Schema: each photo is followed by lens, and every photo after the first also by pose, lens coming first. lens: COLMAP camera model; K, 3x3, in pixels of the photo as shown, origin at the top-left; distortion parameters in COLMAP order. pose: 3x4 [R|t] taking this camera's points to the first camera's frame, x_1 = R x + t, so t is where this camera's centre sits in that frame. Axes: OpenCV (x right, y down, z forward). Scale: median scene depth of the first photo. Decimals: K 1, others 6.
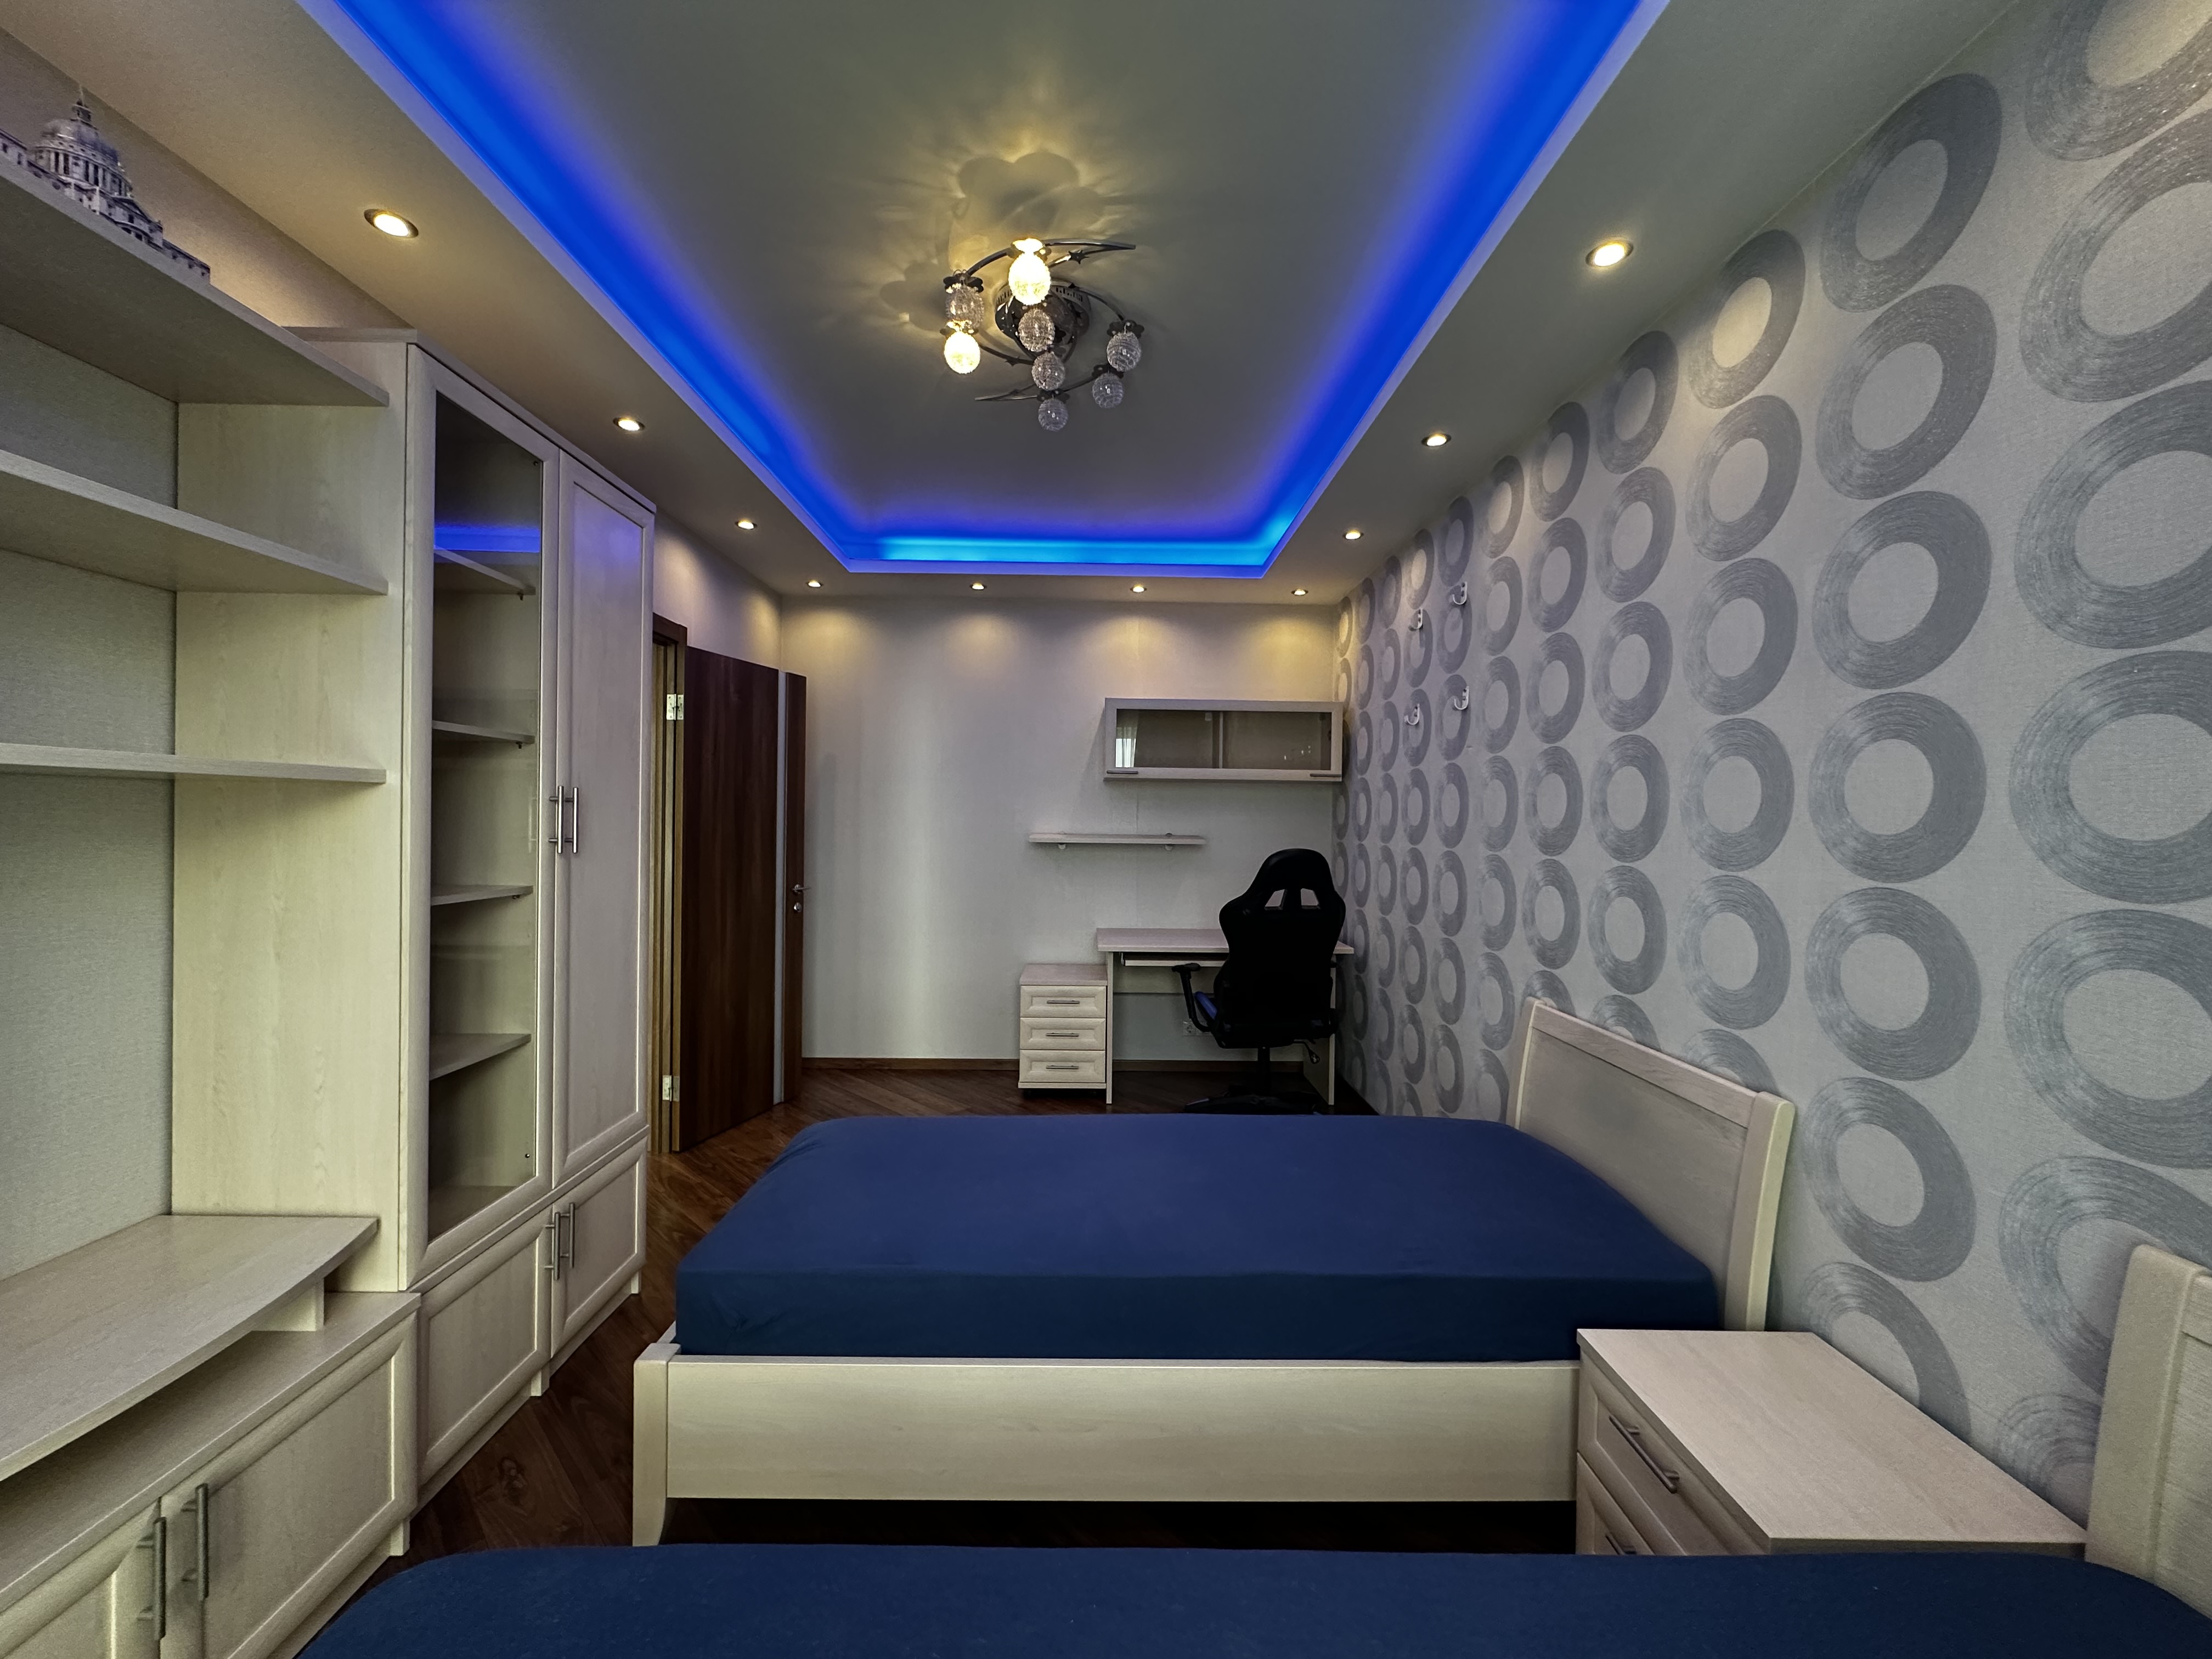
lens RADIAL K [[885.0, 0, 1104.1], [0, 885.0, 827.8], [0, 0, 1]] dist [-0.002558, 0.000278]
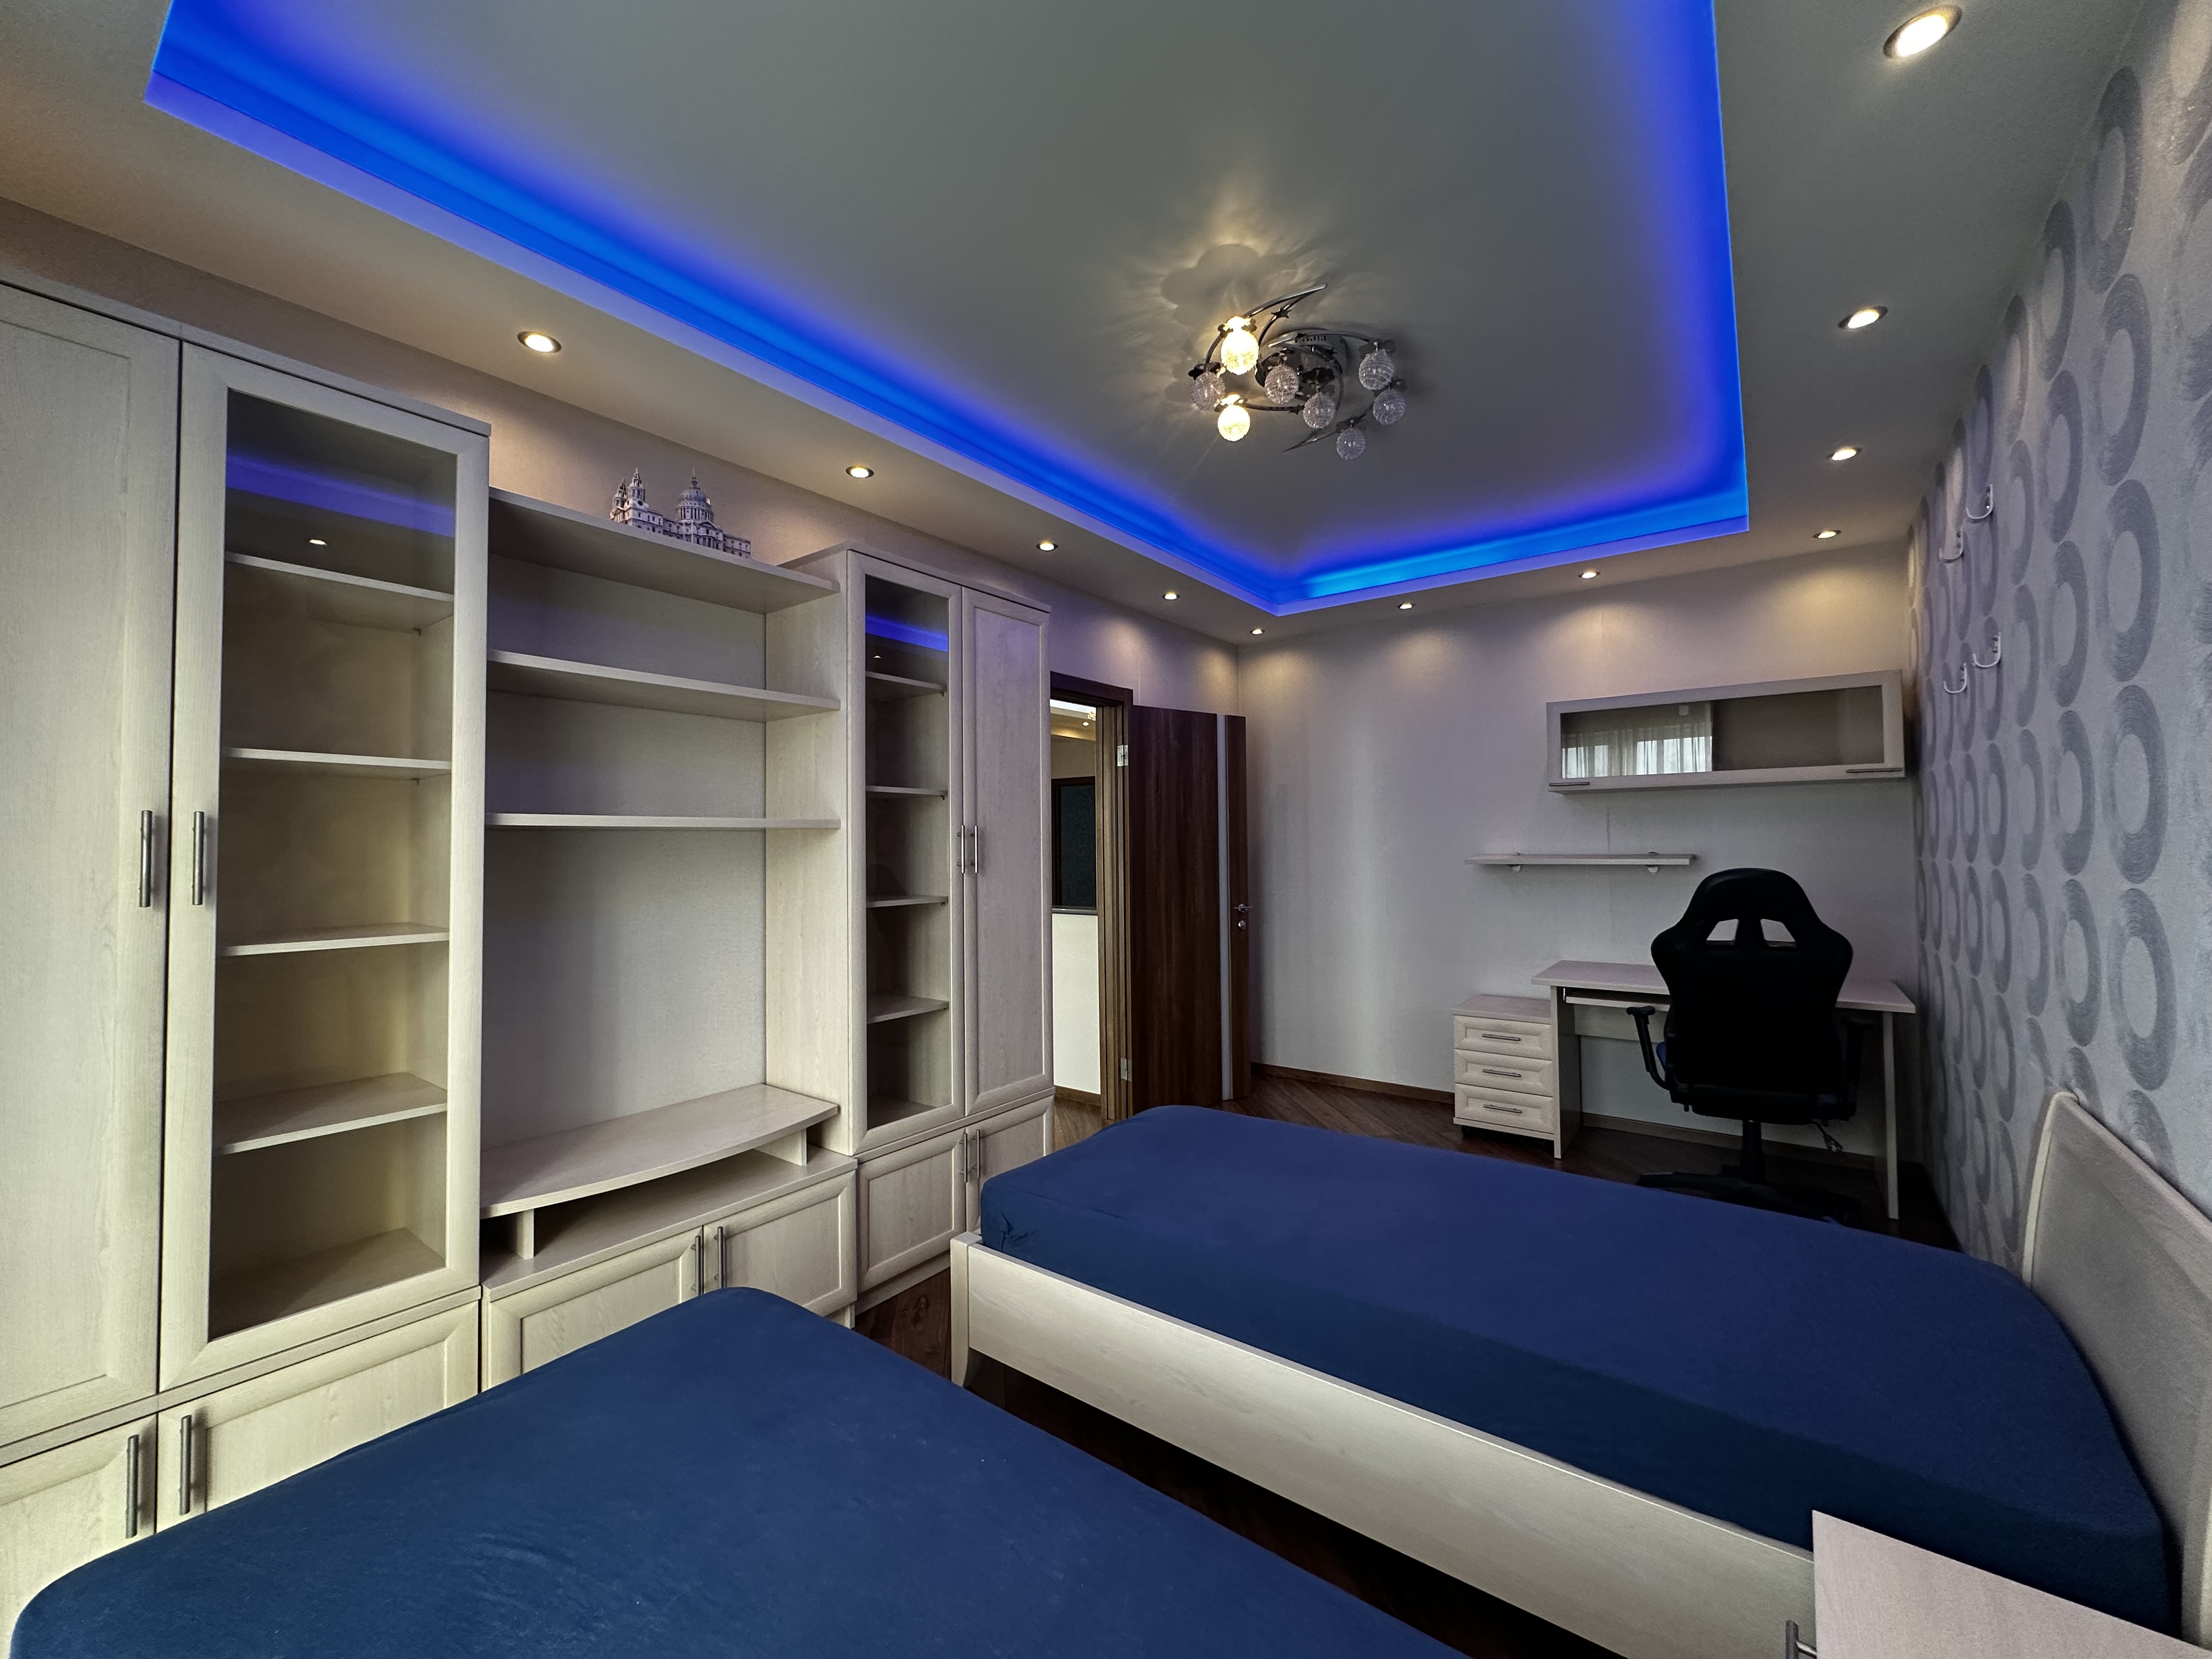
lens RADIAL K [[885.0, 0, 1099.9], [0, 885.0, 827.2], [0, 0, 1]] dist [-0.002558, 0.000278]
pose [[0.787319, -0.034820, -0.615562, 0.340904], [0.016133, 0.999226, -0.035888, 0.008092], [0.616335, 0.018325, 0.787271, 0.025555]]
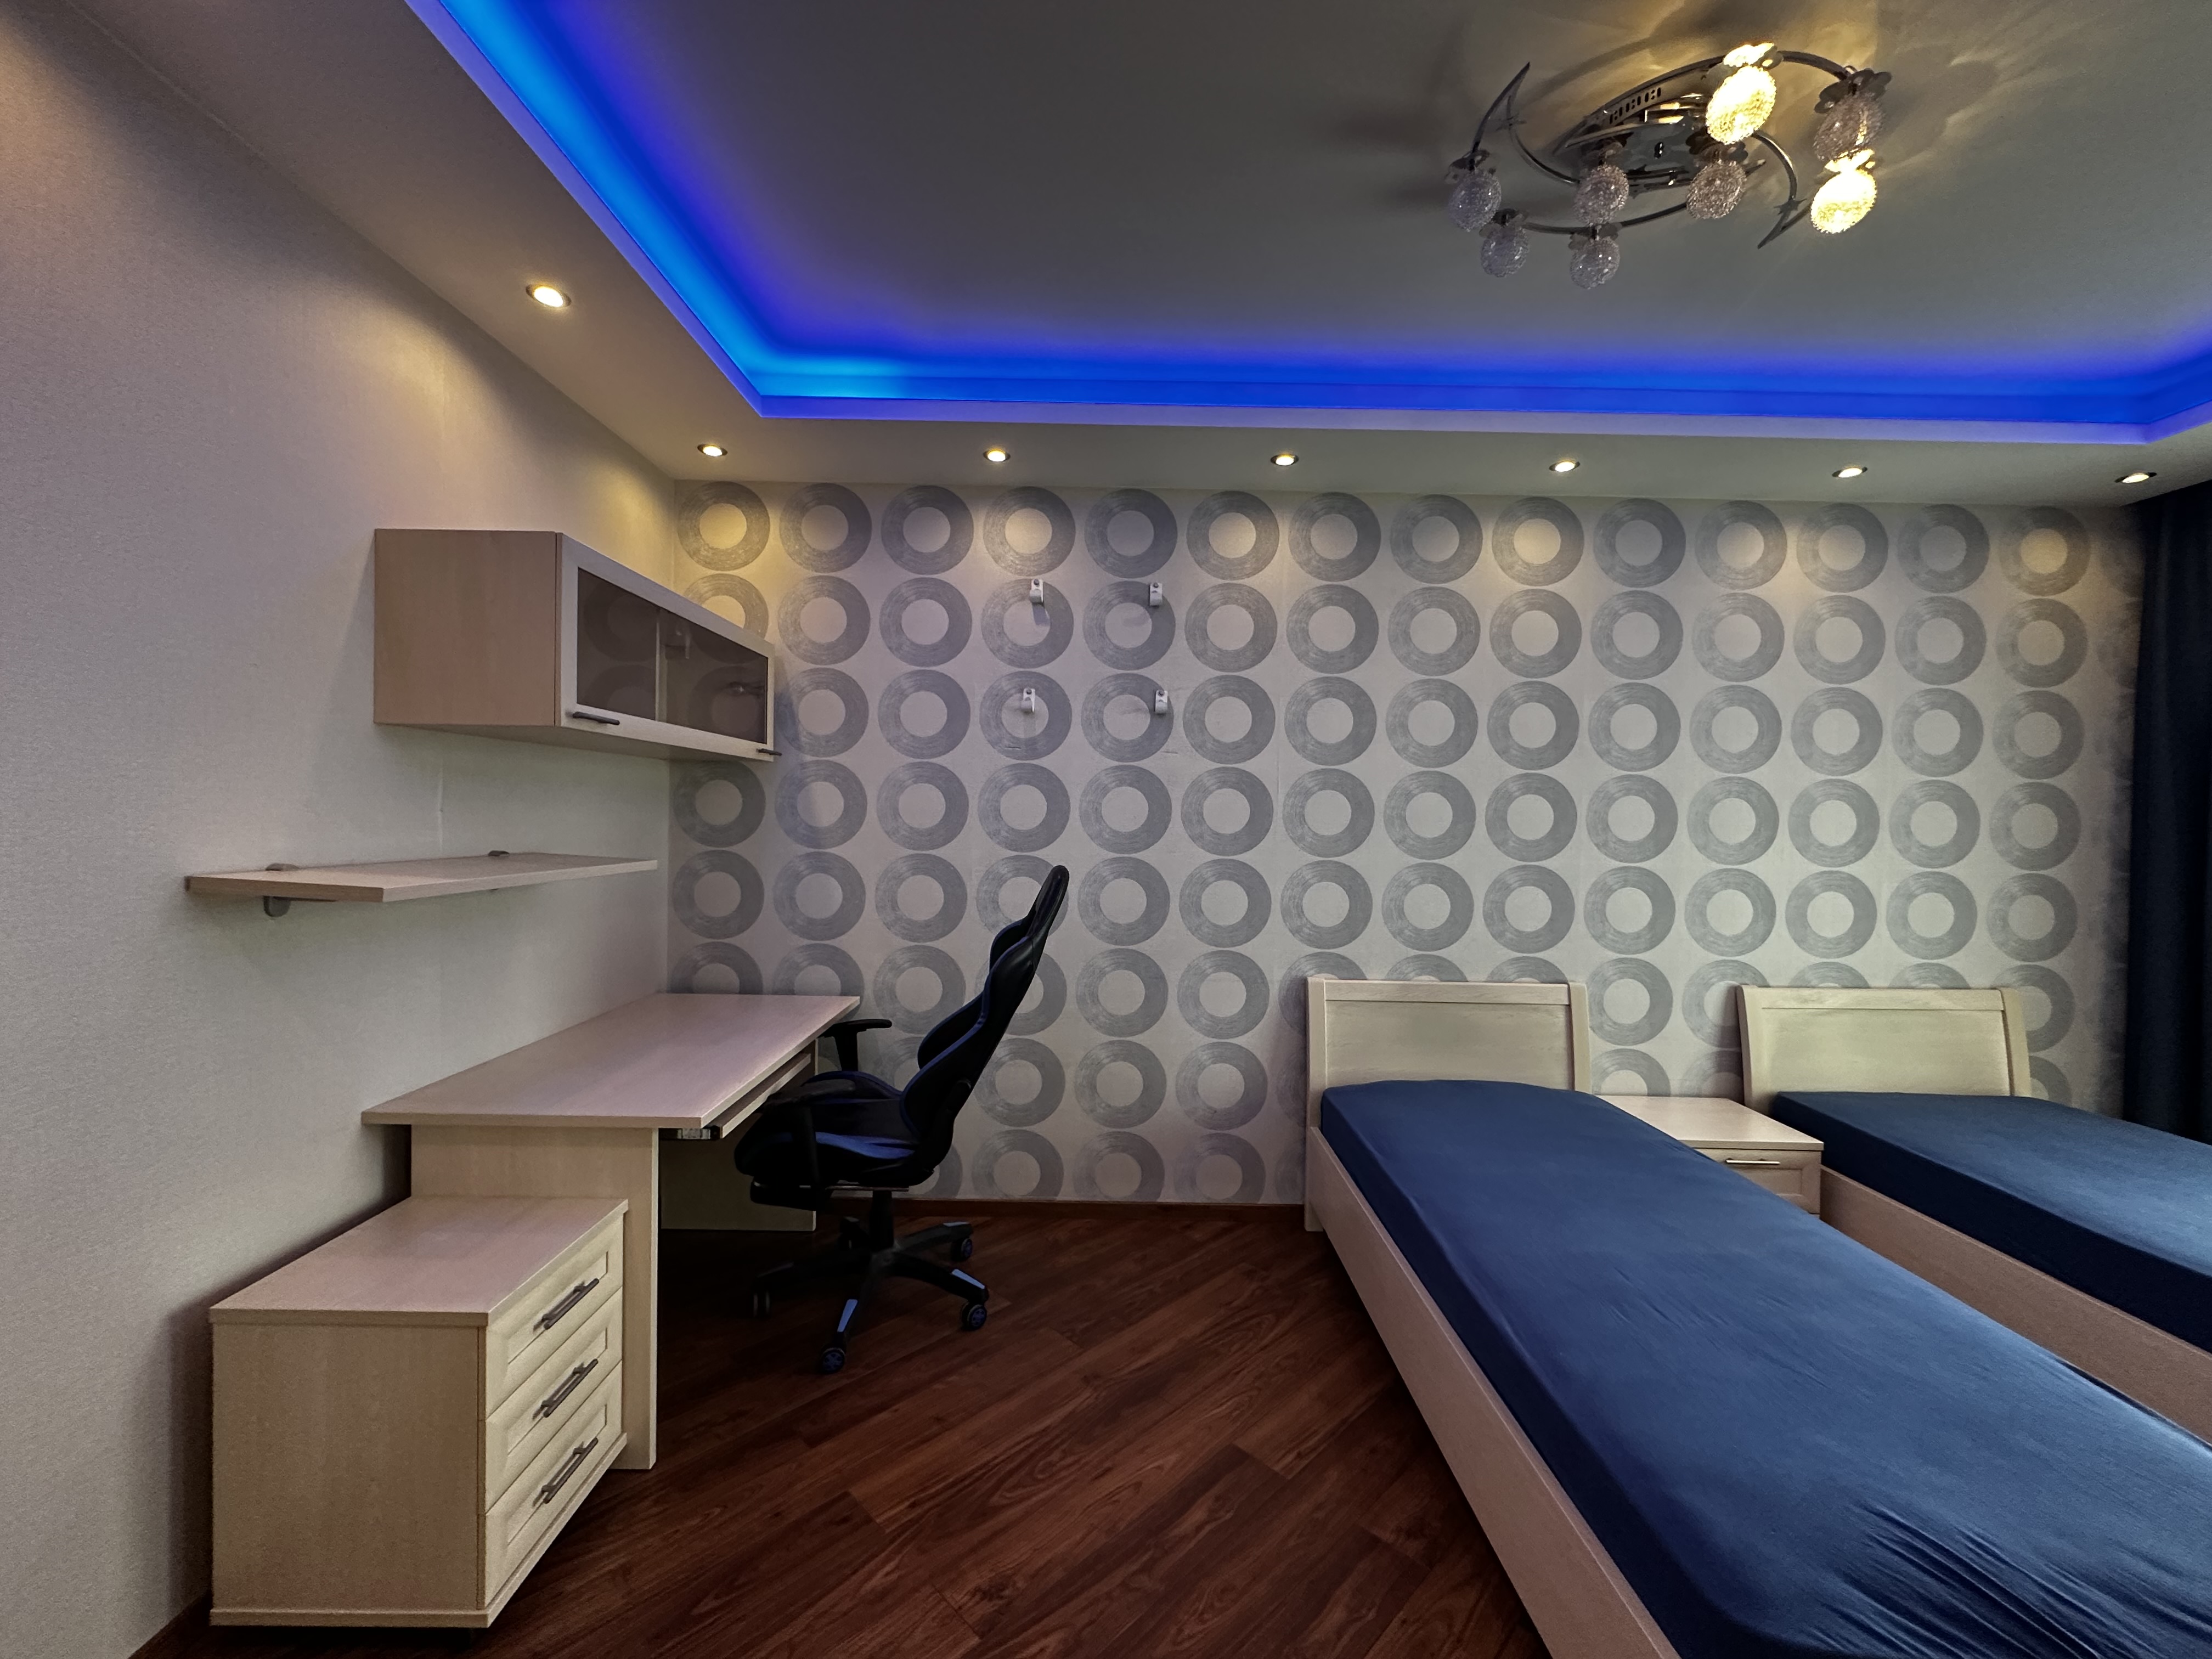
lens RADIAL K [[885.0, 0, 1101.6], [0, 885.0, 826.3], [0, 0, 1]] dist [-0.002558, 0.000278]
pose [[0.006176, -0.023517, 0.999704, -0.722629], [-0.008146, 0.999689, 0.023567, -0.038002], [-0.999948, -0.008289, 0.005983, 1.311186]]
